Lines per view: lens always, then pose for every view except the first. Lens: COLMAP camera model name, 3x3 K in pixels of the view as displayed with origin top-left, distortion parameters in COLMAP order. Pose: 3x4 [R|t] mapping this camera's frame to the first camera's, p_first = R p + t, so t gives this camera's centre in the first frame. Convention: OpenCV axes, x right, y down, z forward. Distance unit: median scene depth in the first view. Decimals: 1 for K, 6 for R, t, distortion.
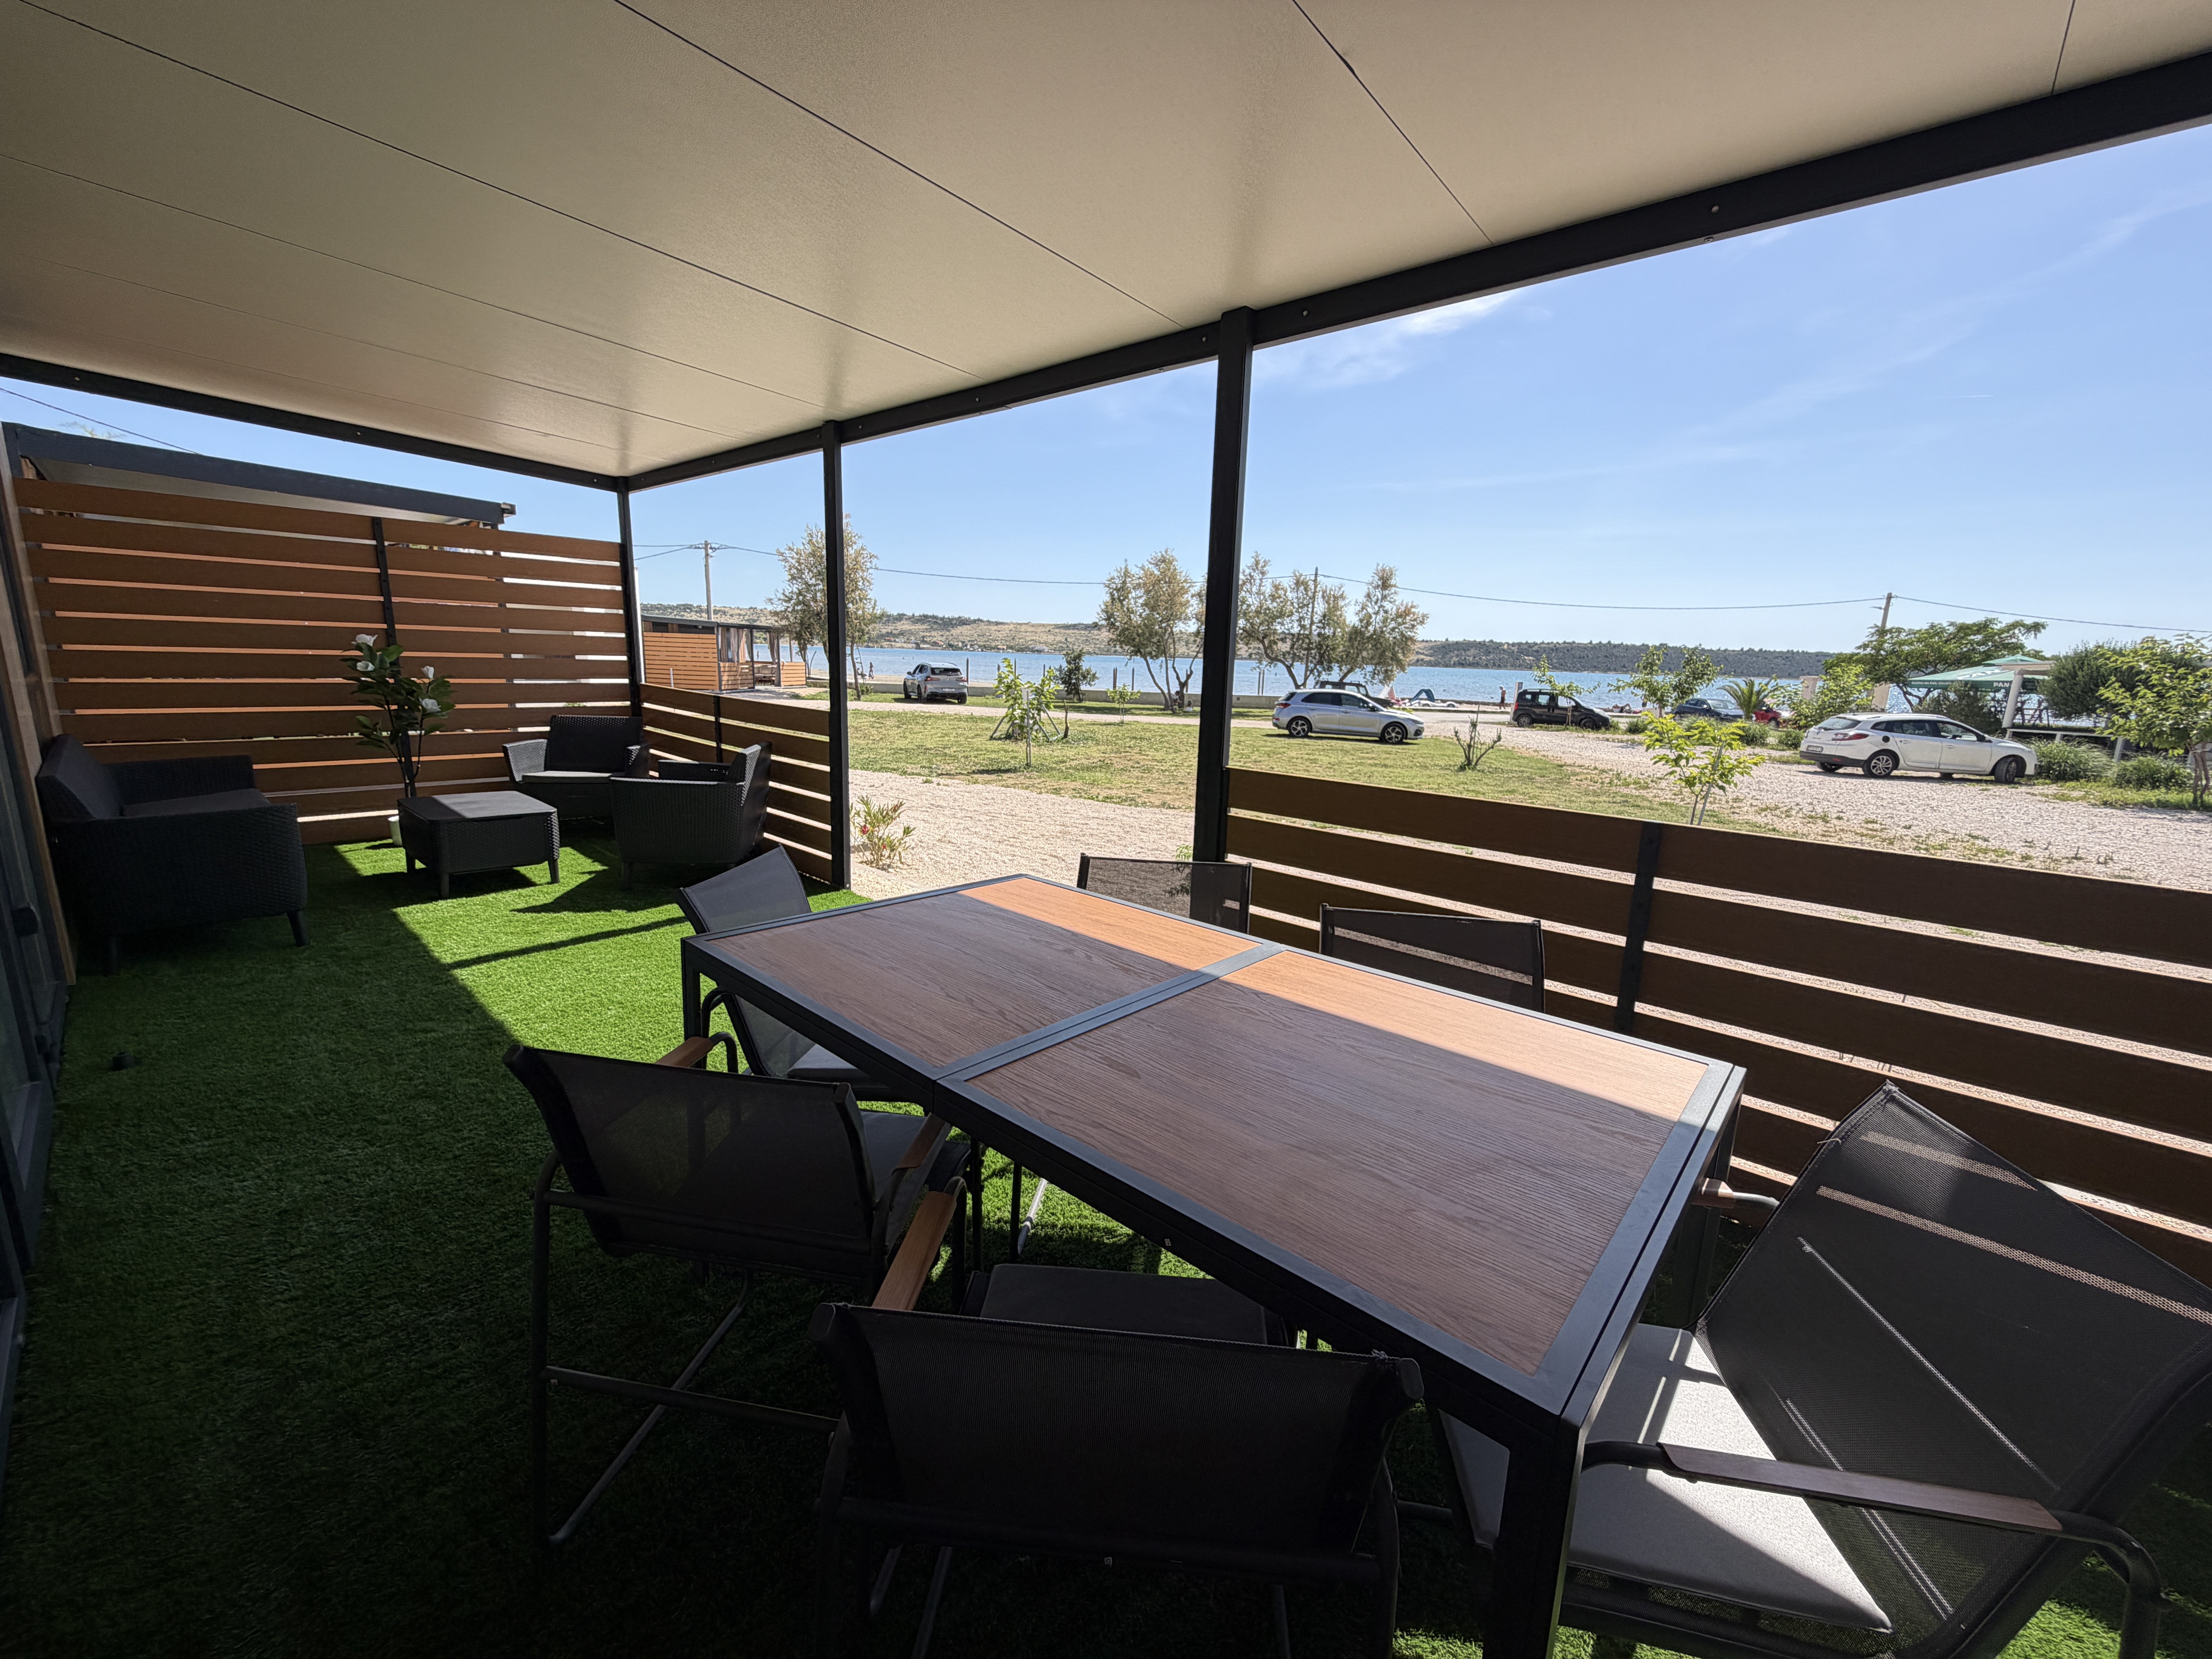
lens RADIAL K [[886.8, 0, 1104.7], [0, 886.8, 832.7], [0, 0, 1]] dist [-0.000192, 0.000238]
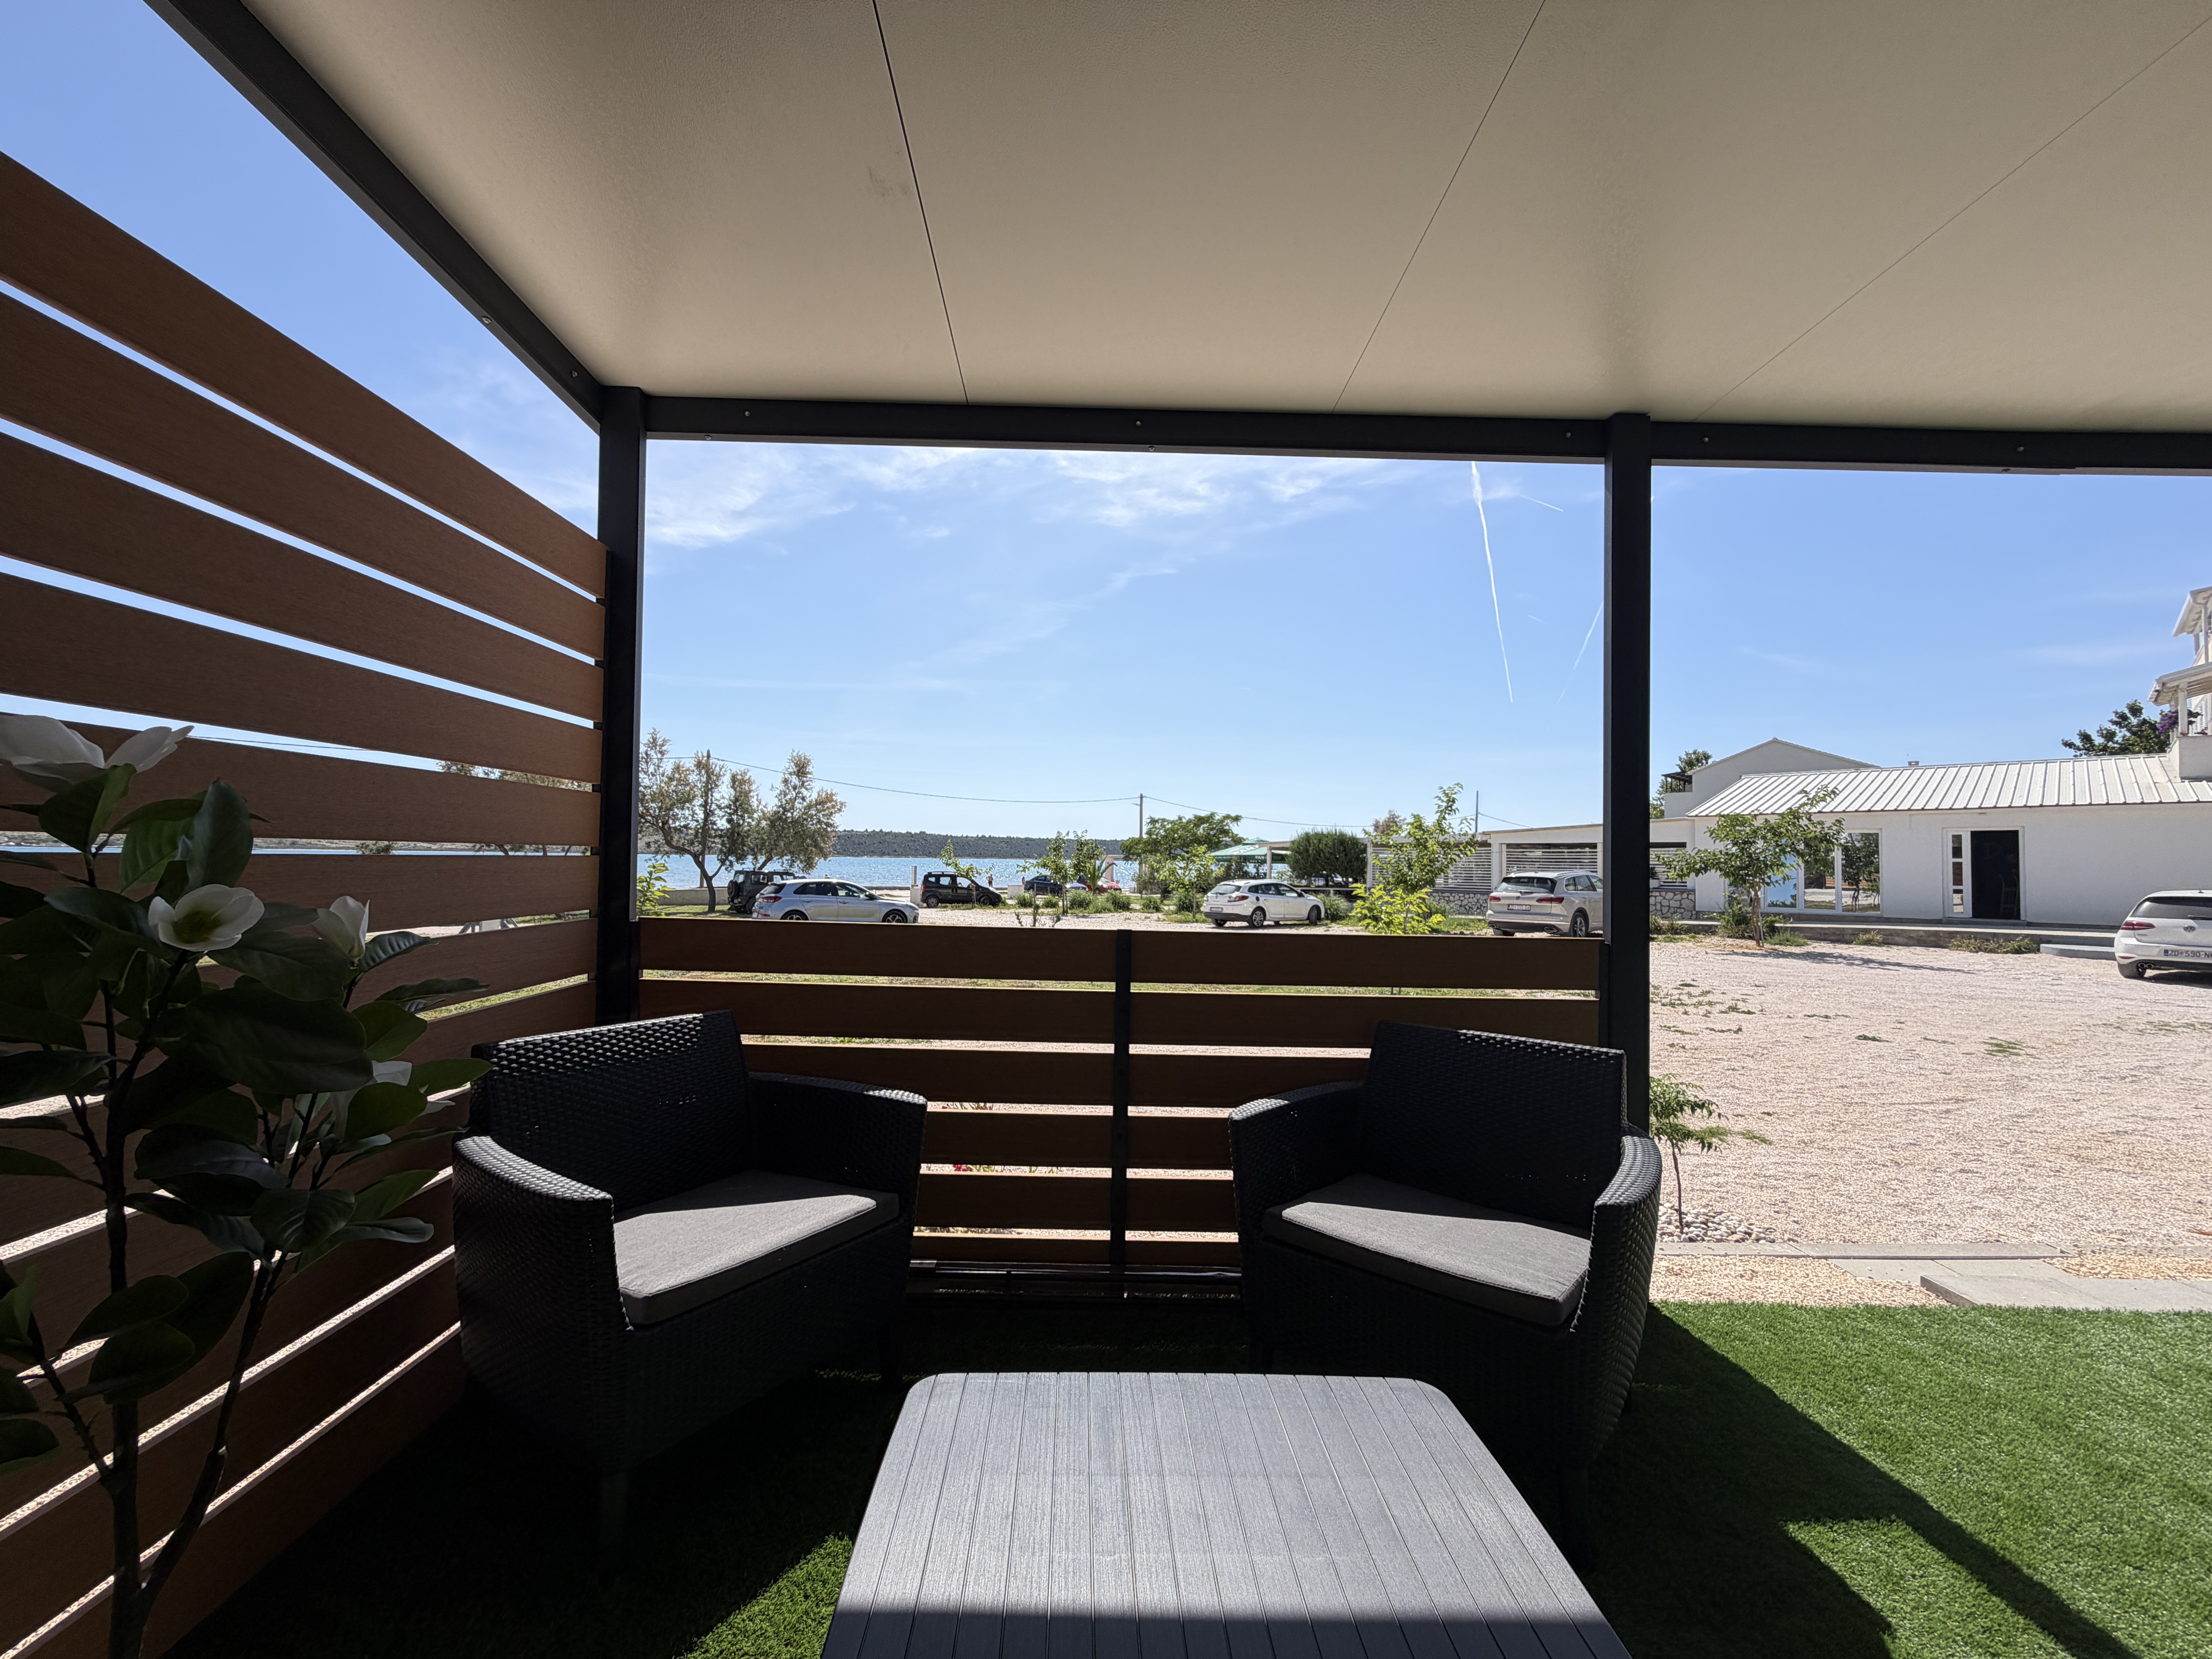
lens RADIAL K [[874.3, 0, 1114.6], [0, 874.3, 834.1], [0, 0, 1]] dist [0.009516, 0.000031]
pose [[0.715956, -0.002686, 0.698141, -0.109612], [0.146672, 0.978254, -0.146651, -0.020858], [-0.682565, 0.207393, 0.700780, 0.105151]]
